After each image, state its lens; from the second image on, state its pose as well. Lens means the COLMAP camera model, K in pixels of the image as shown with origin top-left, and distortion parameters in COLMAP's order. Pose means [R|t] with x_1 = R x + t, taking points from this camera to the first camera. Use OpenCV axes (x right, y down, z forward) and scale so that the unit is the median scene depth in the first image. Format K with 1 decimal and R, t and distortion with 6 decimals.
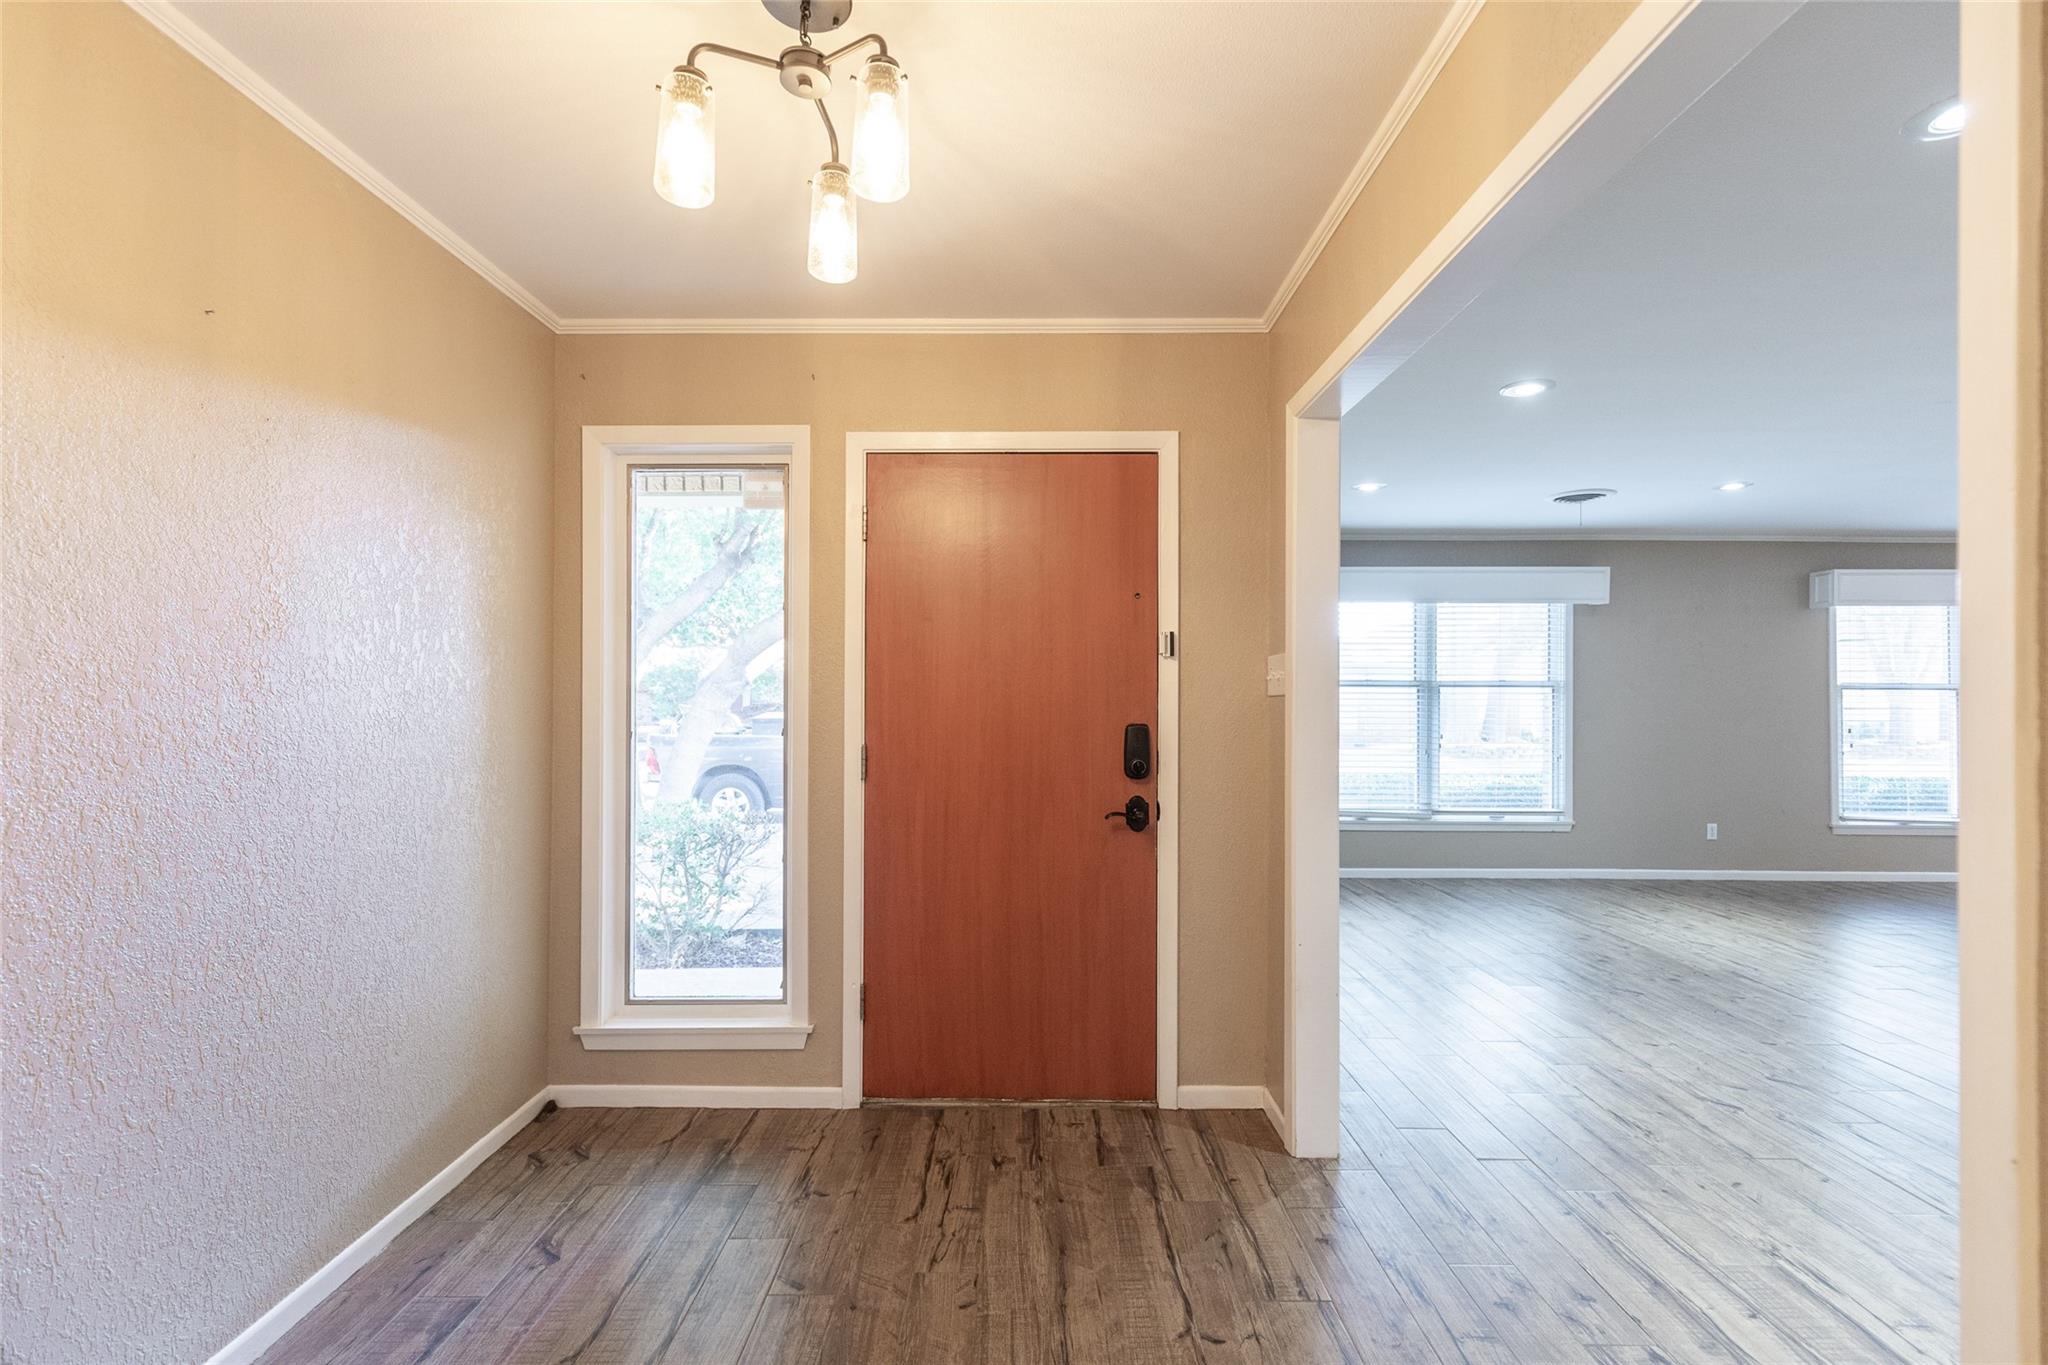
lens RADIAL K [[967.5, 0, 1014.0], [0, 967.5, 686.4], [0, 0, 1]] dist [-0.001437, -0.000519]
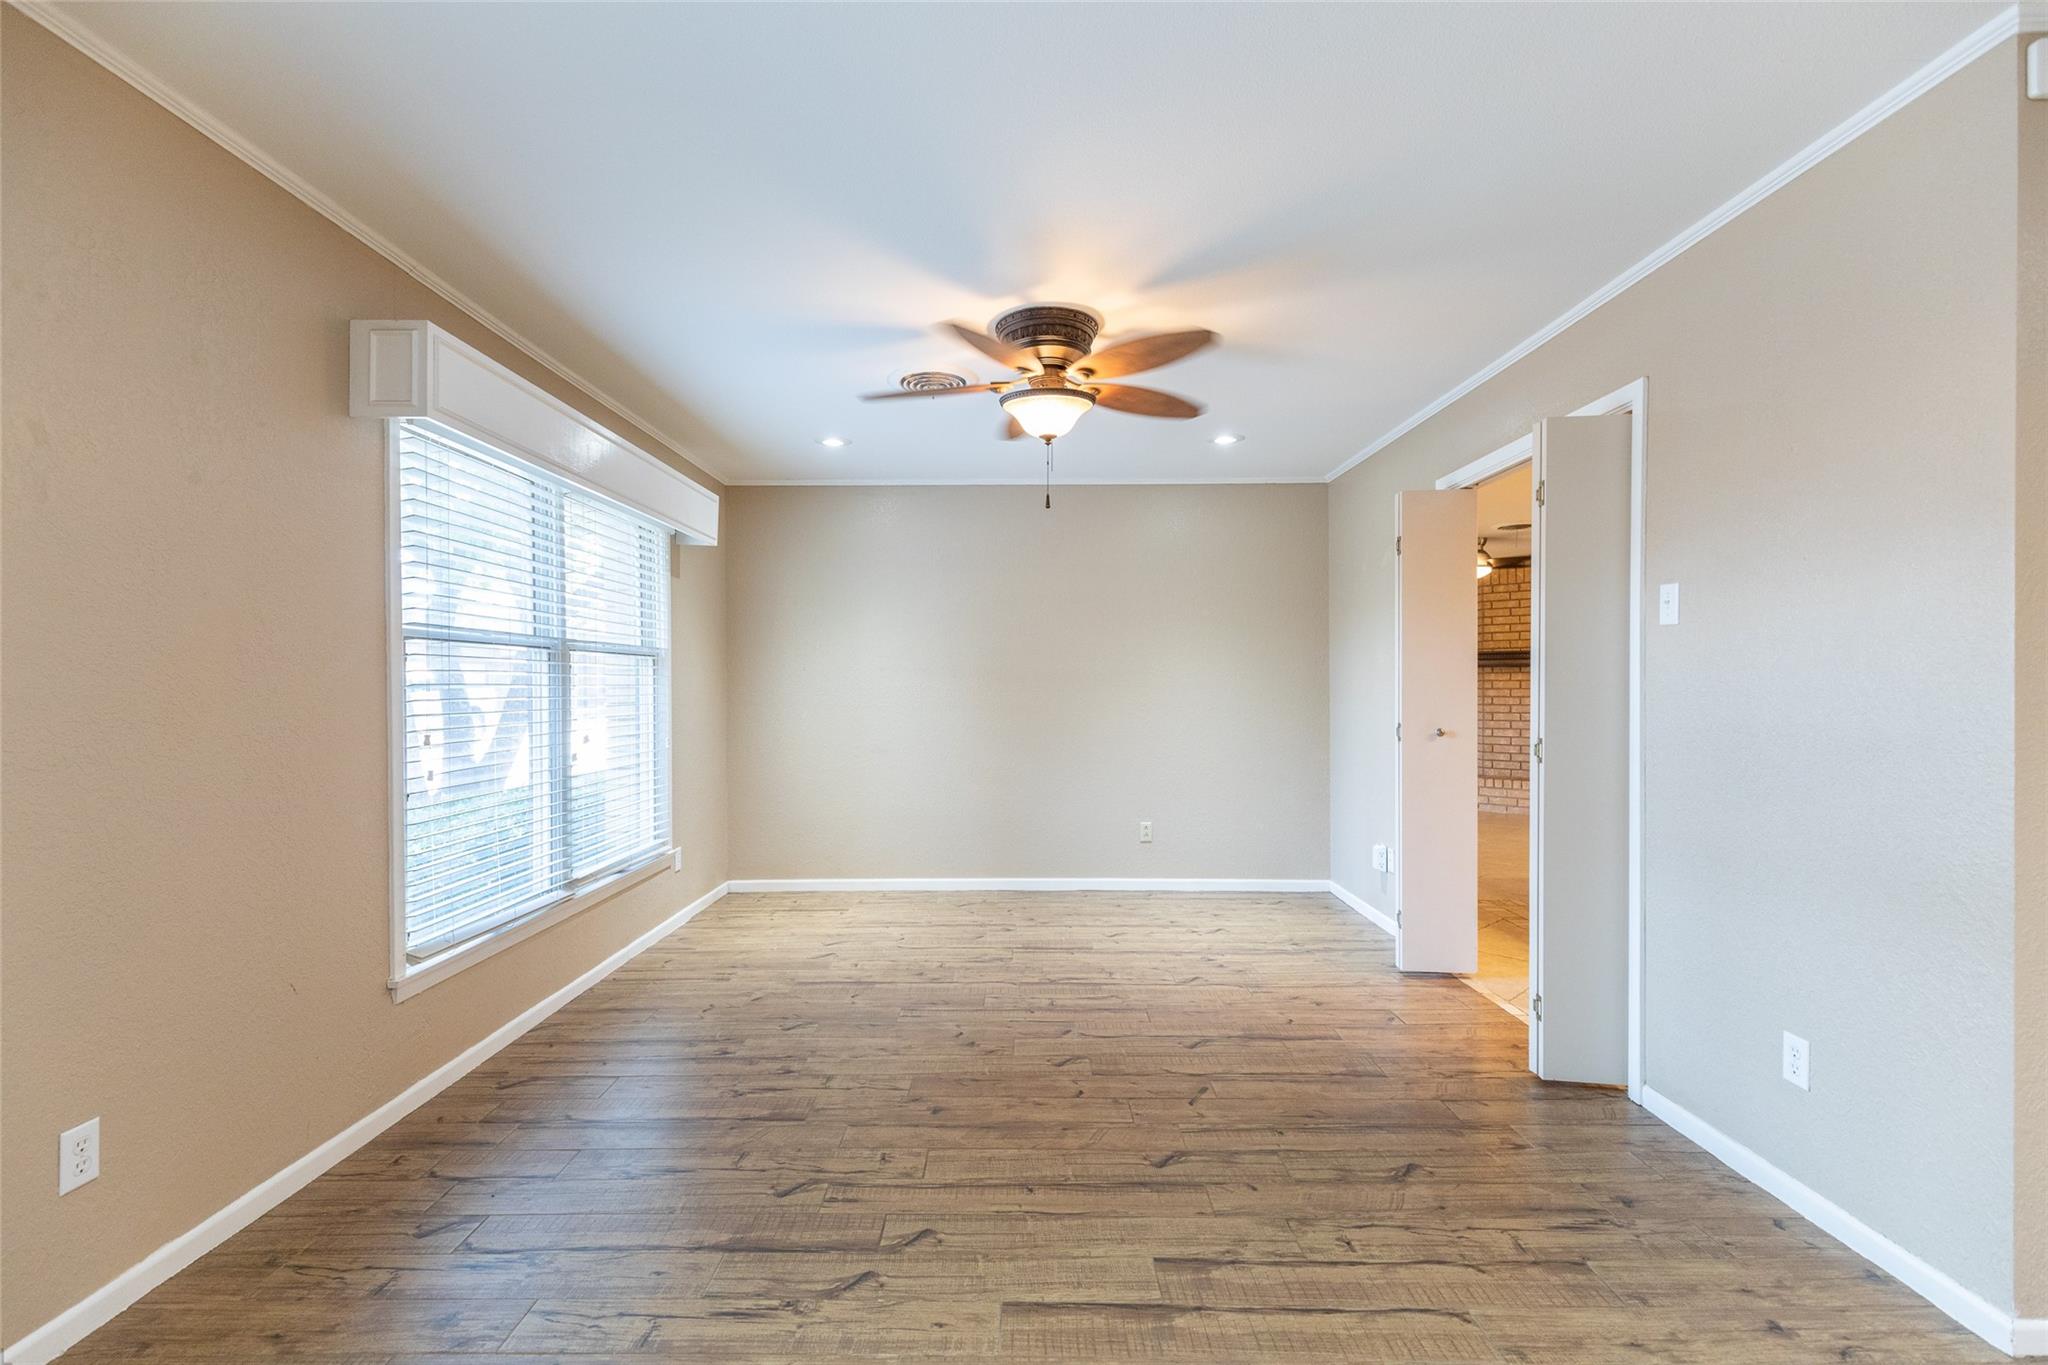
lens RADIAL K [[967.5, 0, 1014.0], [0, 967.5, 686.4], [0, 0, 1]] dist [-0.001437, -0.000519]
pose [[0.017815, -0.008770, 0.999803, 0.627699], [0.001629, 0.999960, 0.008742, 0.027532], [-0.999840, 0.001473, 0.017829, 1.015479]]
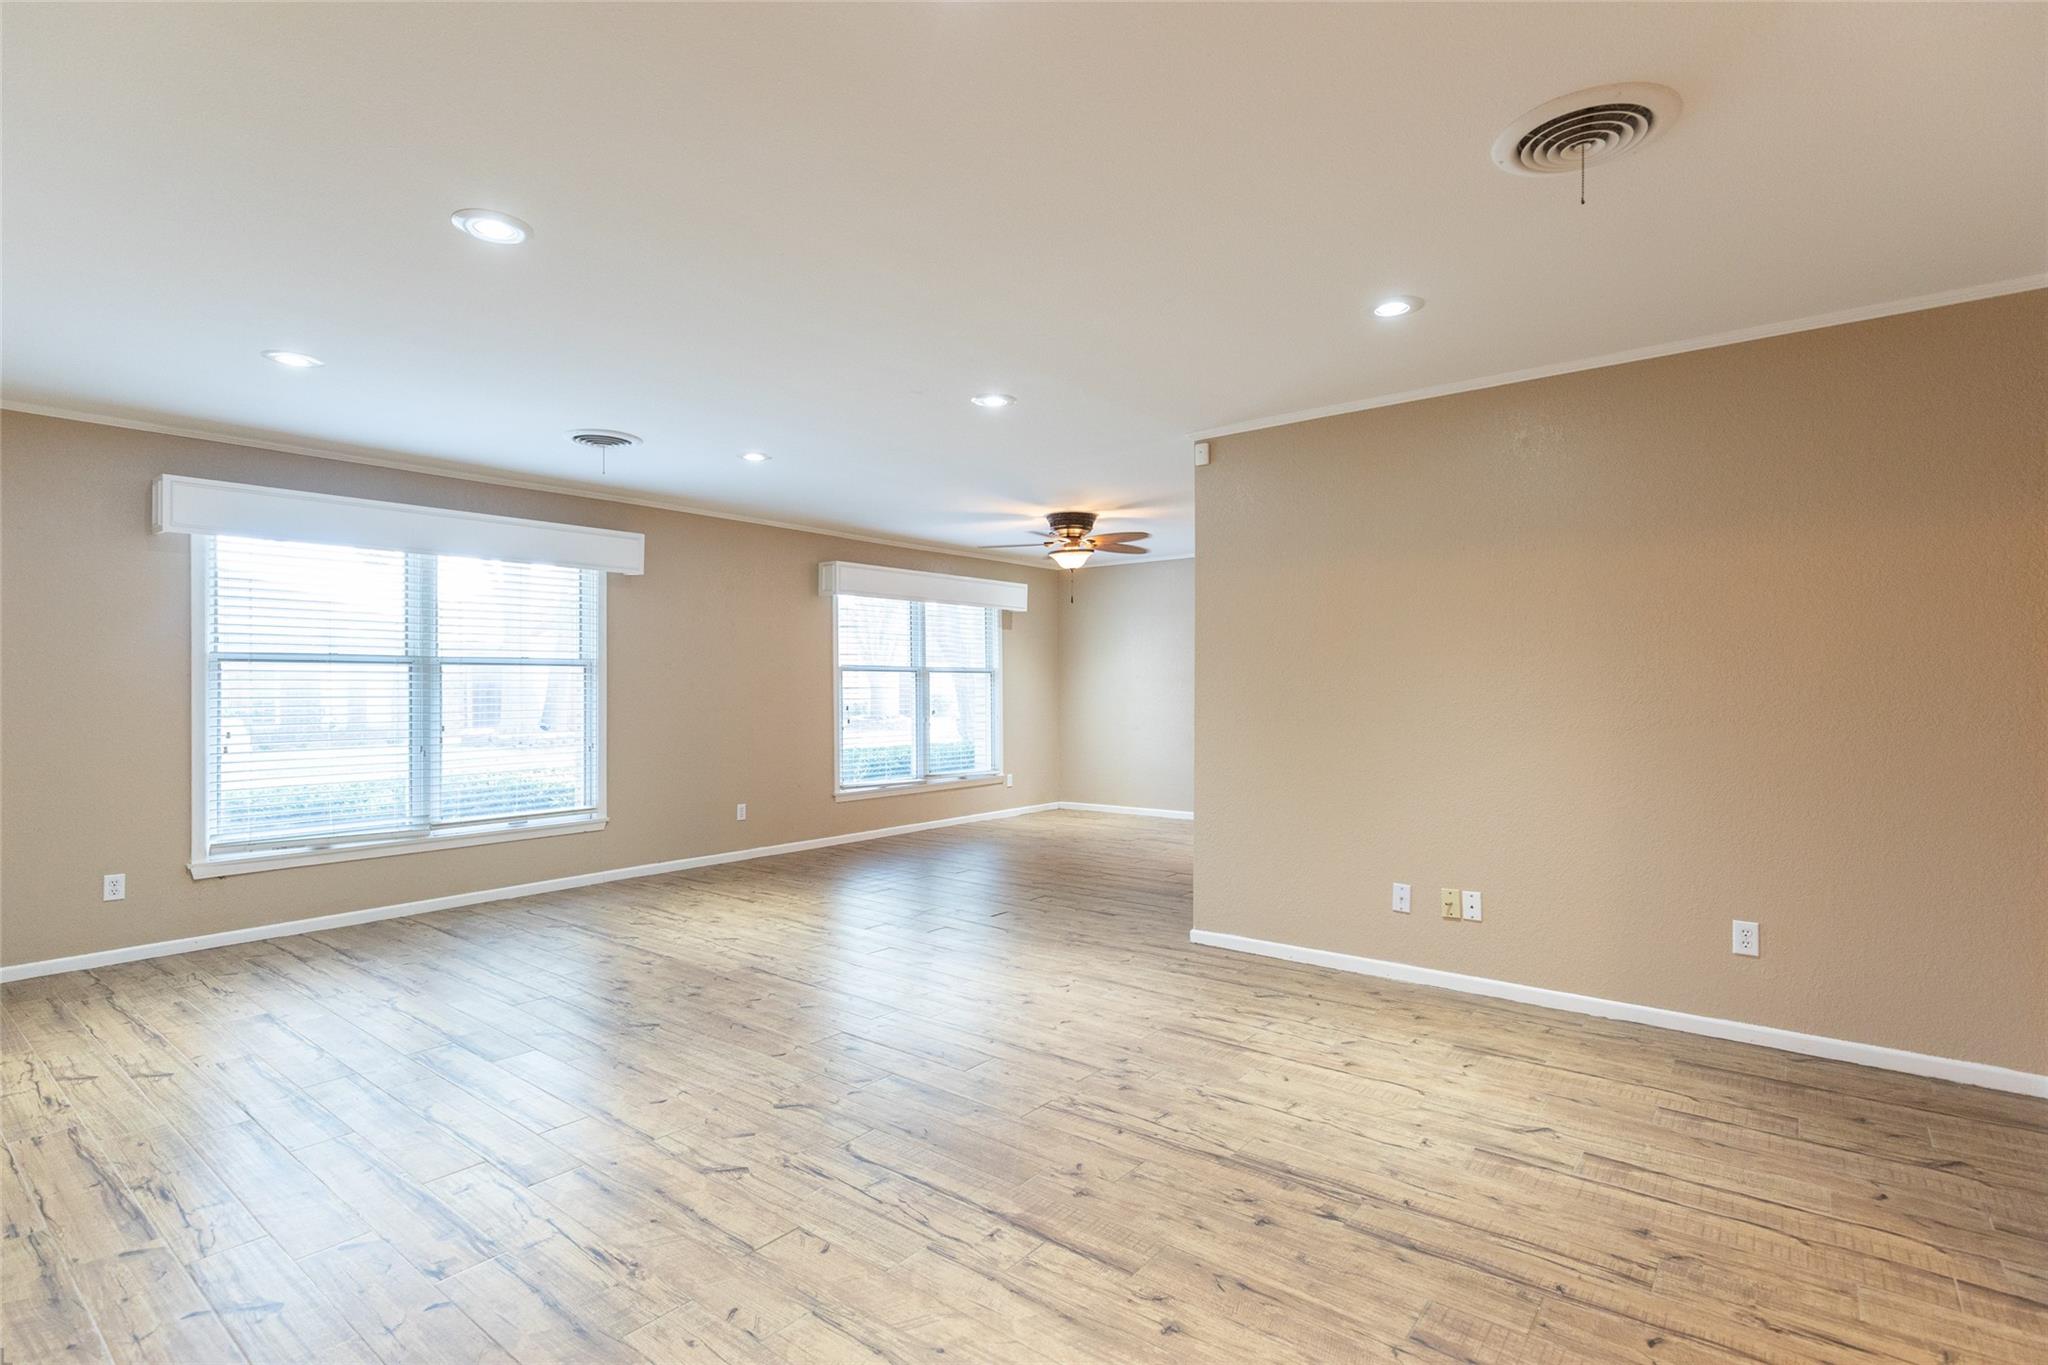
lens RADIAL K [[995.4, 0, 1024.0], [0, 995.4, 682.5], [0, 0, 1]] dist [0.000054, 0.000045]
pose [[0.630010, -0.004691, 0.776573, 0.142044], [-0.002191, 0.999967, 0.007817, 0.009870], [-0.776584, -0.006626, 0.629979, 0.165396]]
